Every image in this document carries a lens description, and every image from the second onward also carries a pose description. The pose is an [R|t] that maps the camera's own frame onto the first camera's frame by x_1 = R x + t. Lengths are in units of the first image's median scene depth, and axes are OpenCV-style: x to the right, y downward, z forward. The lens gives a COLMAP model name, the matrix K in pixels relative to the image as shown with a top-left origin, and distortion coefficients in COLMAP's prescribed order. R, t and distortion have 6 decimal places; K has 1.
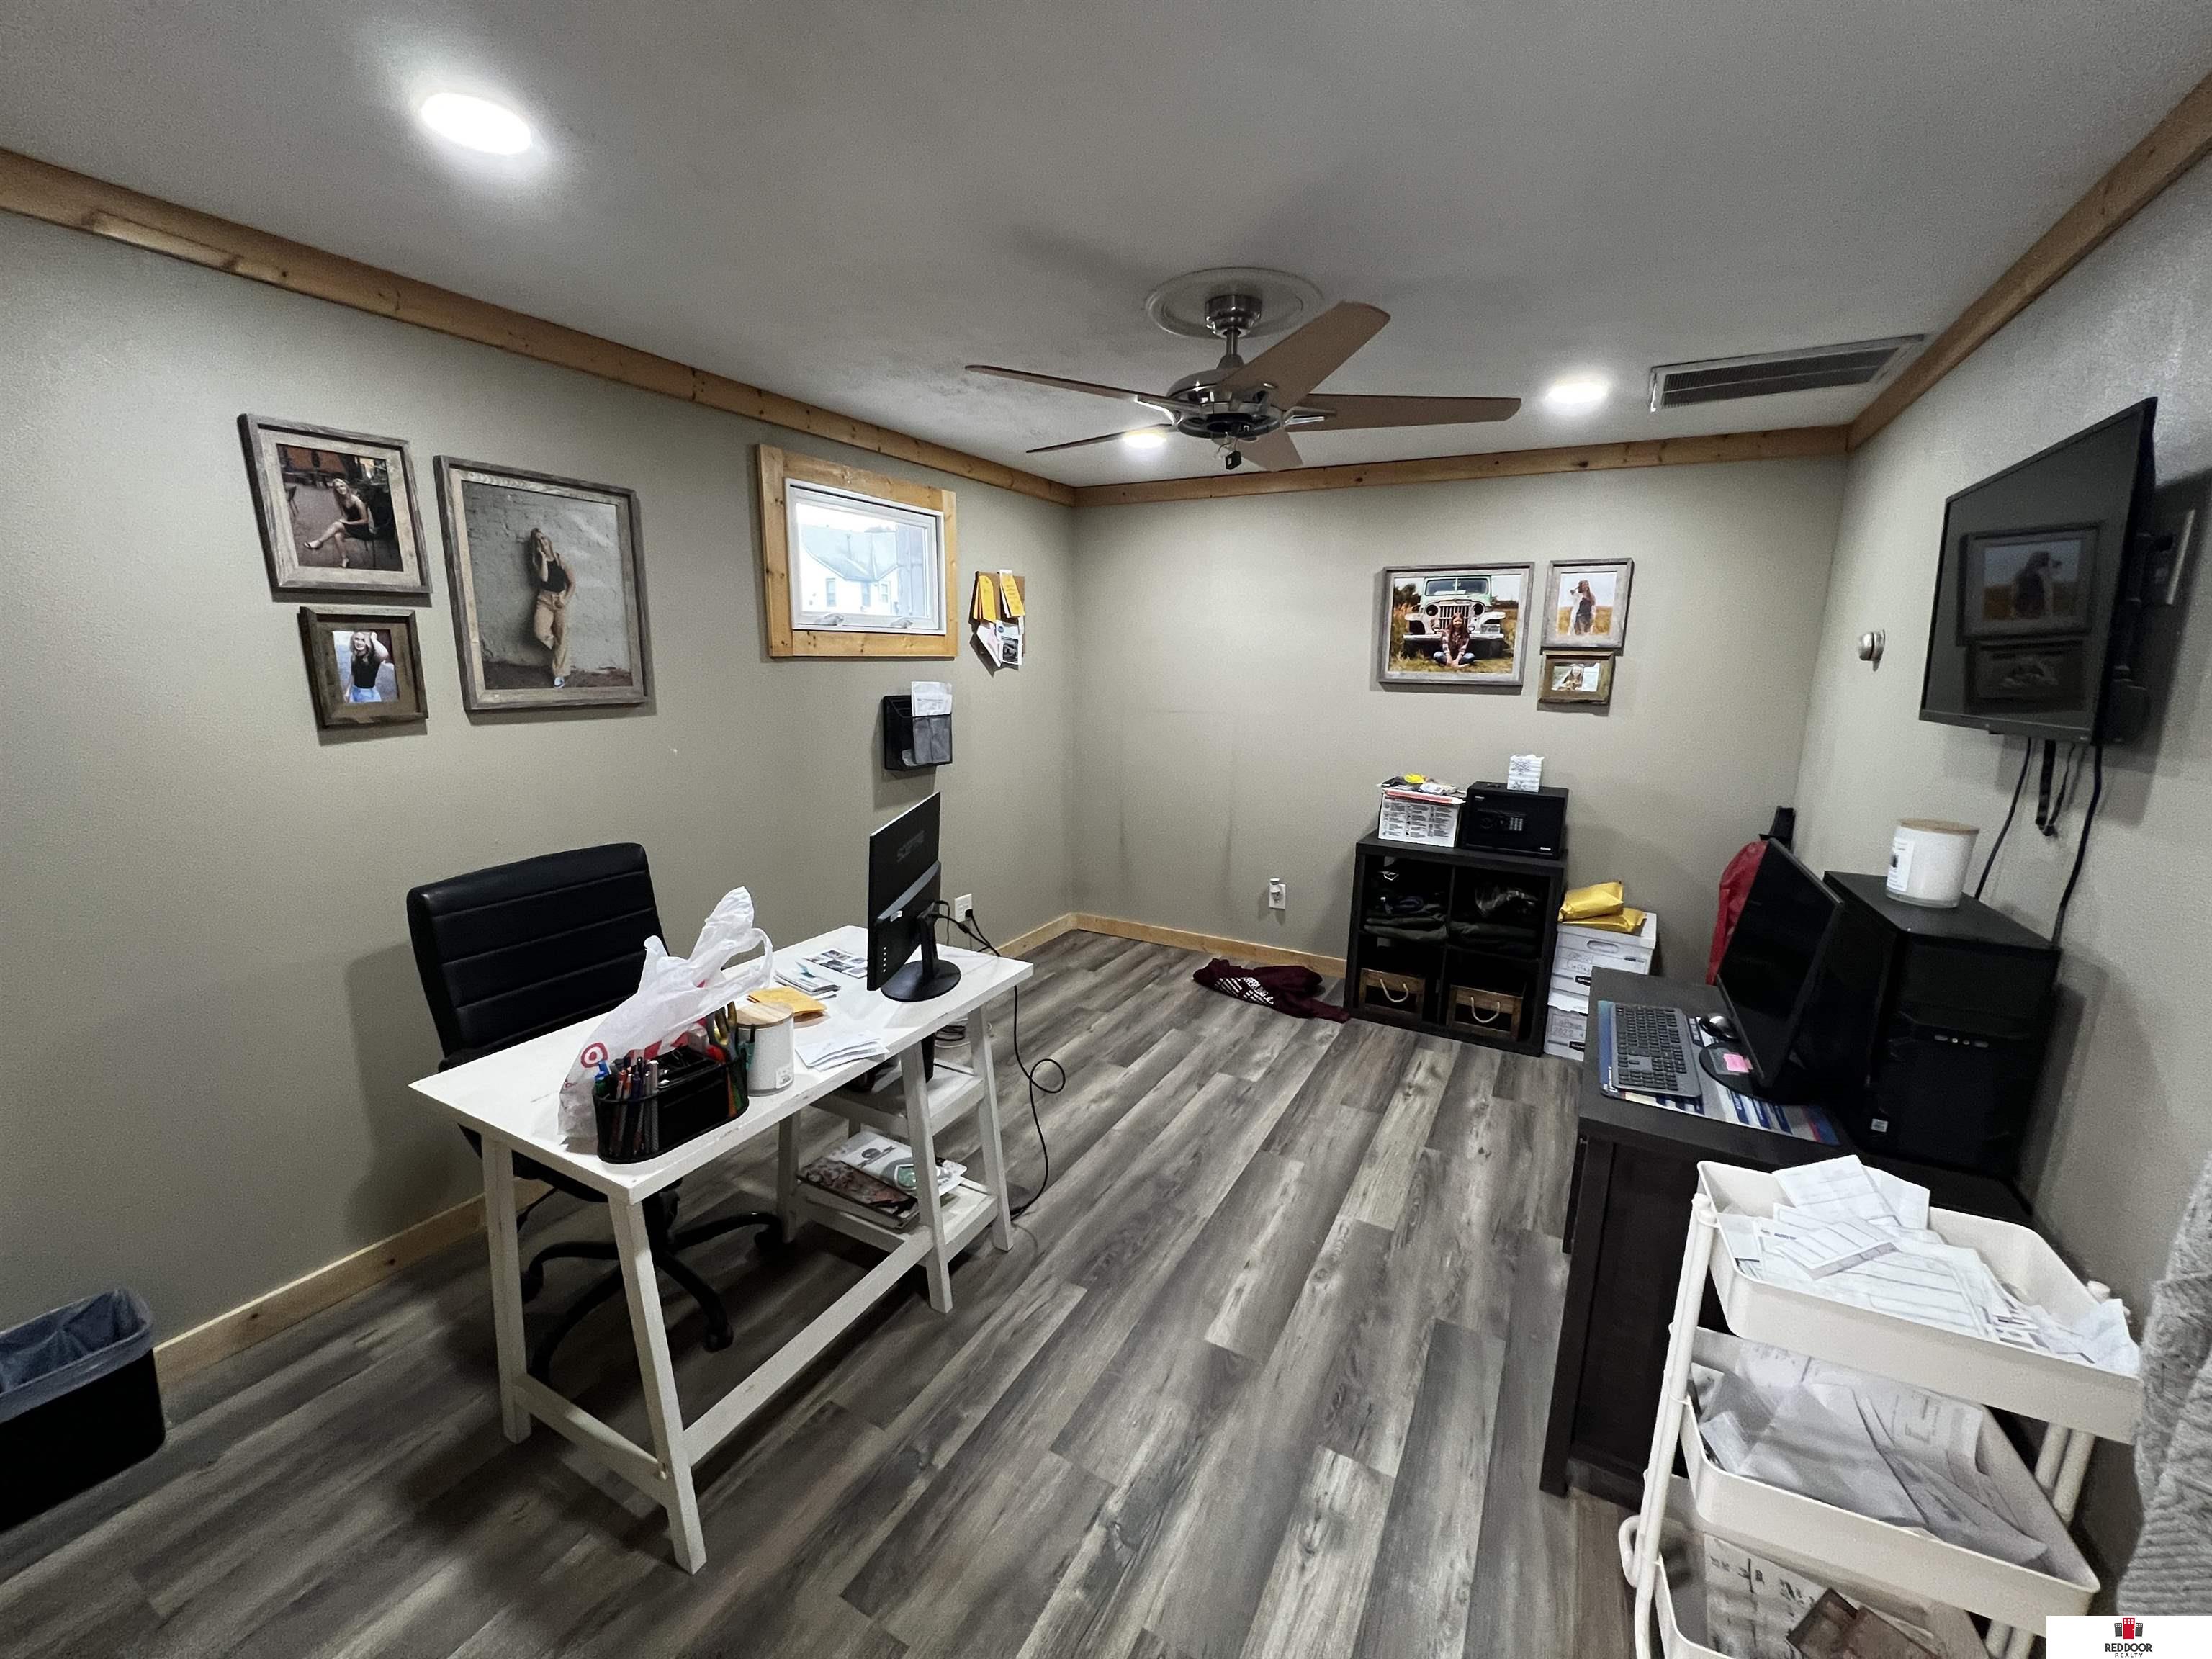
lens RADIAL K [[882.7, 0, 1104.2], [0, 882.7, 830.0], [0, 0, 1]] dist [-0.000496, 0.000178]
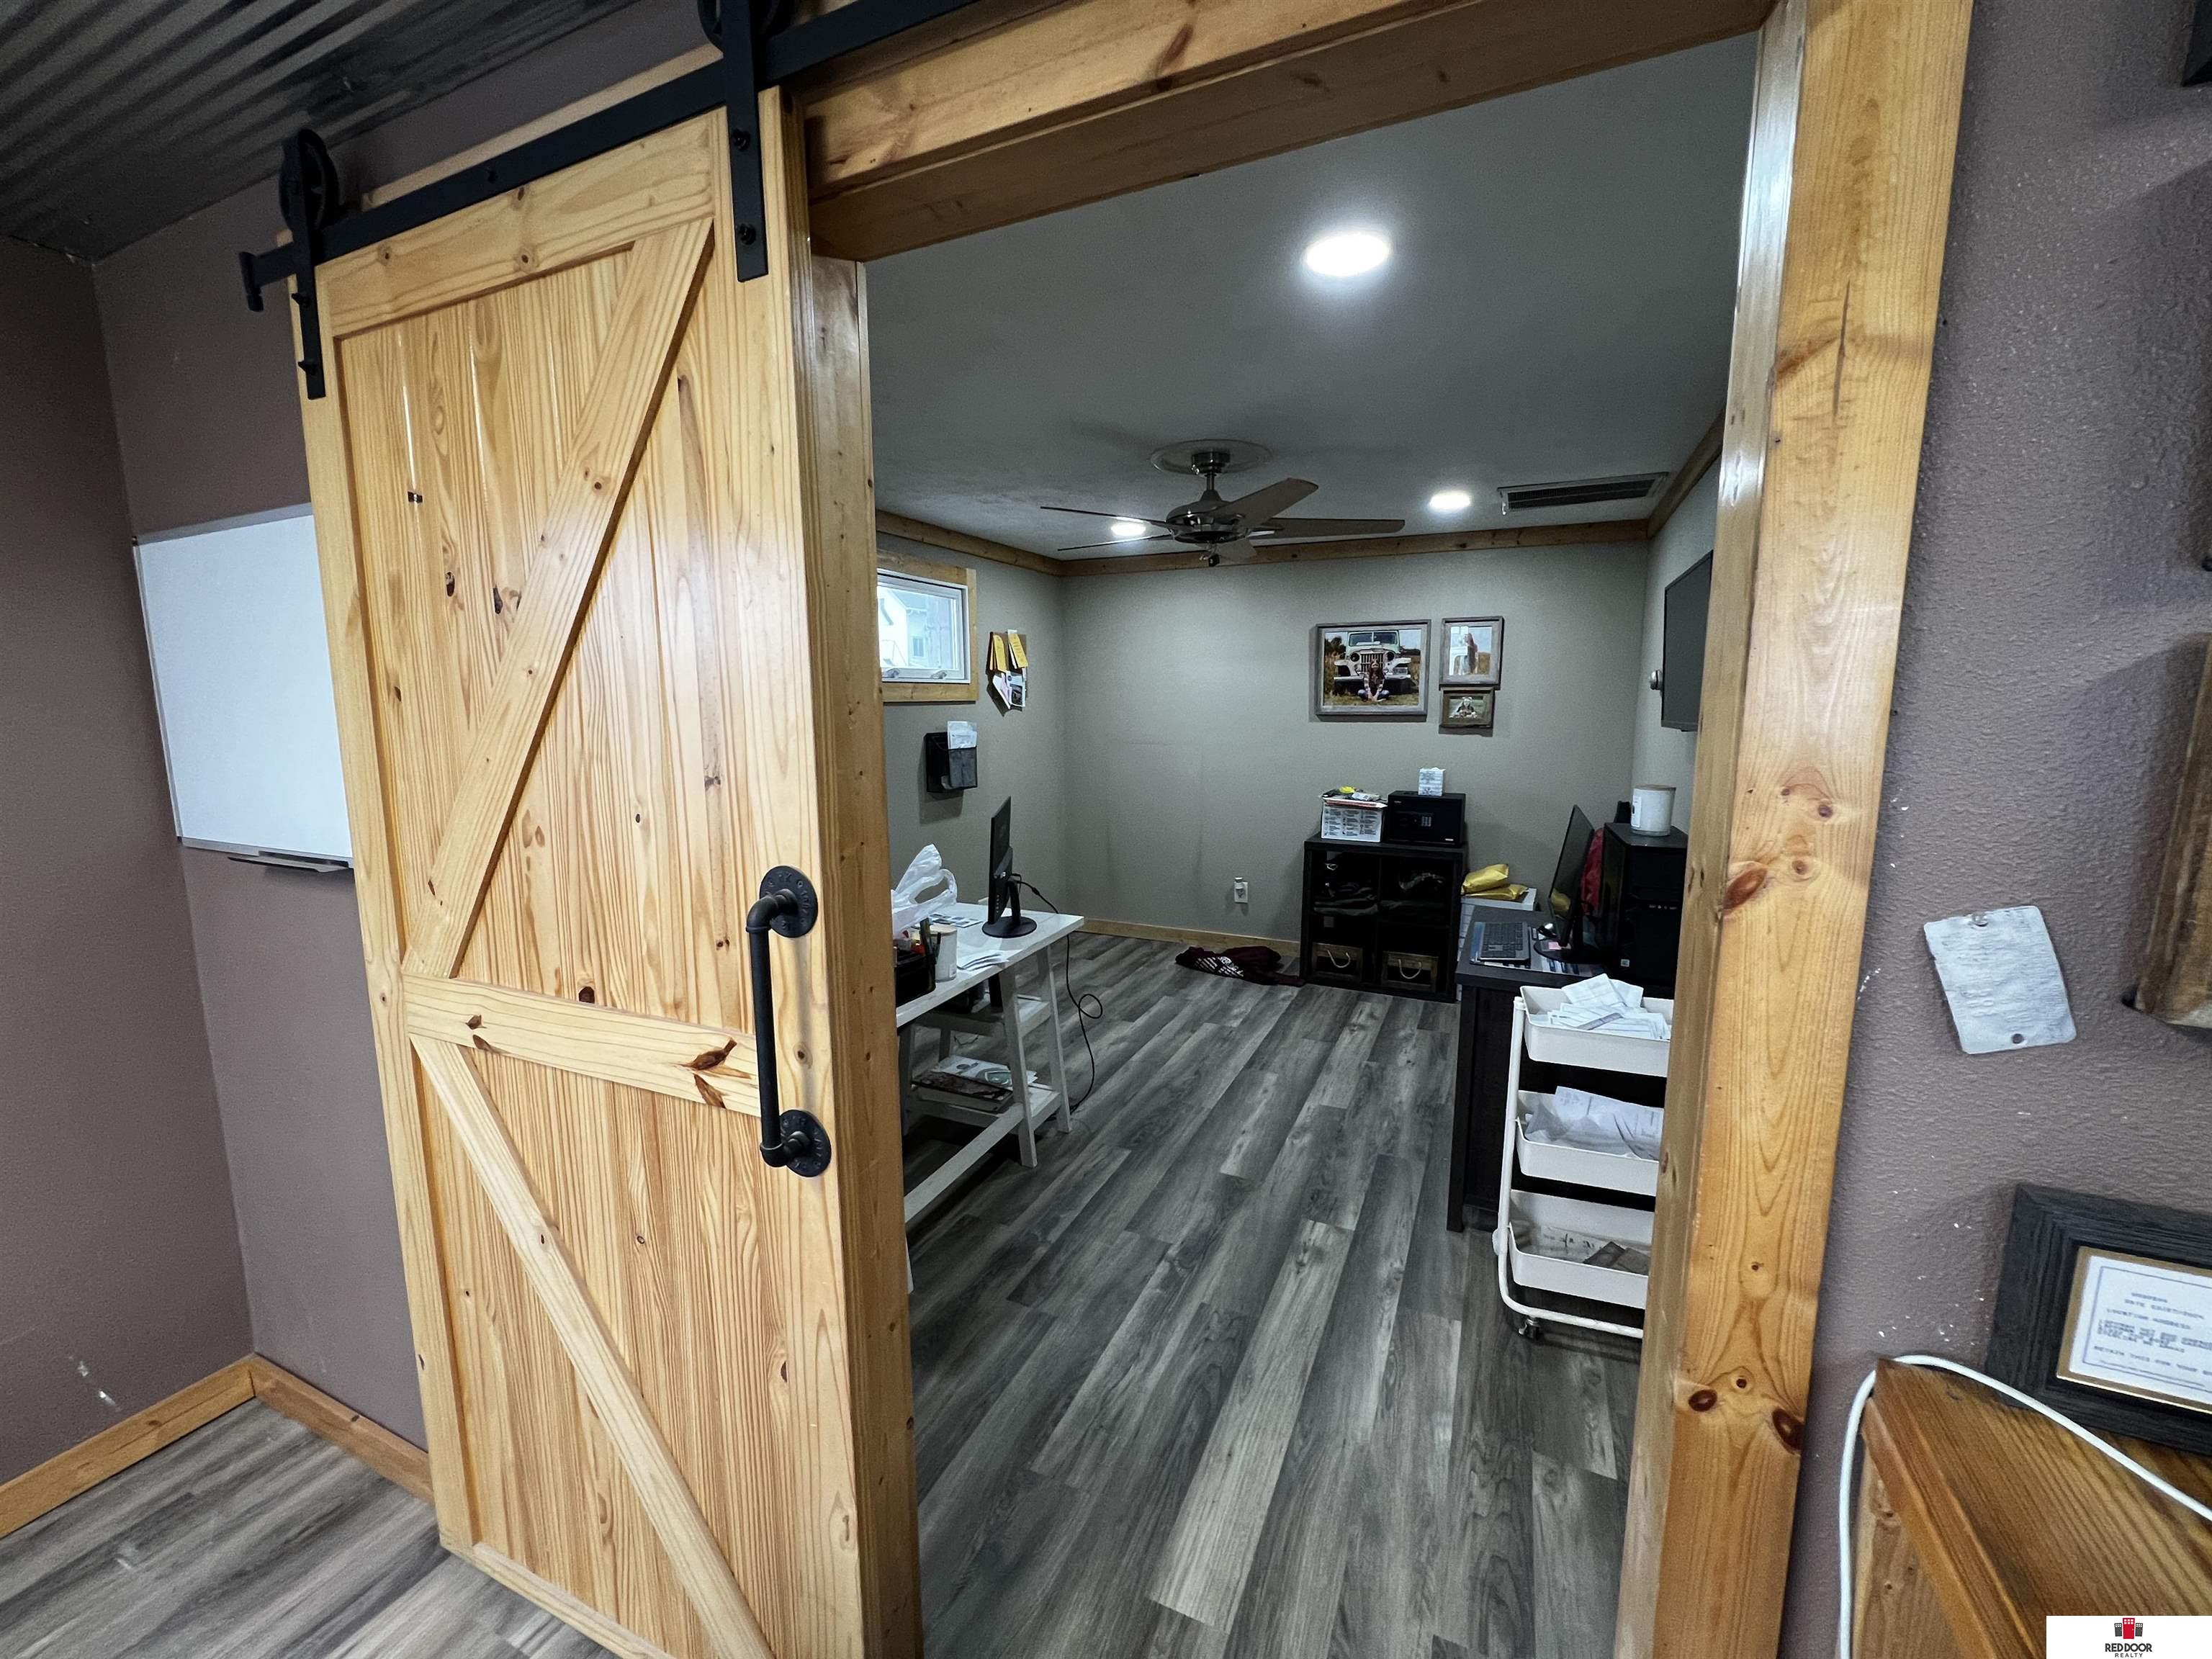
lens RADIAL K [[882.7, 0, 1103.1], [0, 882.7, 829.7], [0, 0, 1]] dist [-0.000496, 0.000178]
pose [[0.997471, -0.028815, 0.064975, -0.130764], [0.031955, 0.998345, -0.047816, 0.078245], [-0.063489, 0.049772, 0.996741, -0.378136]]
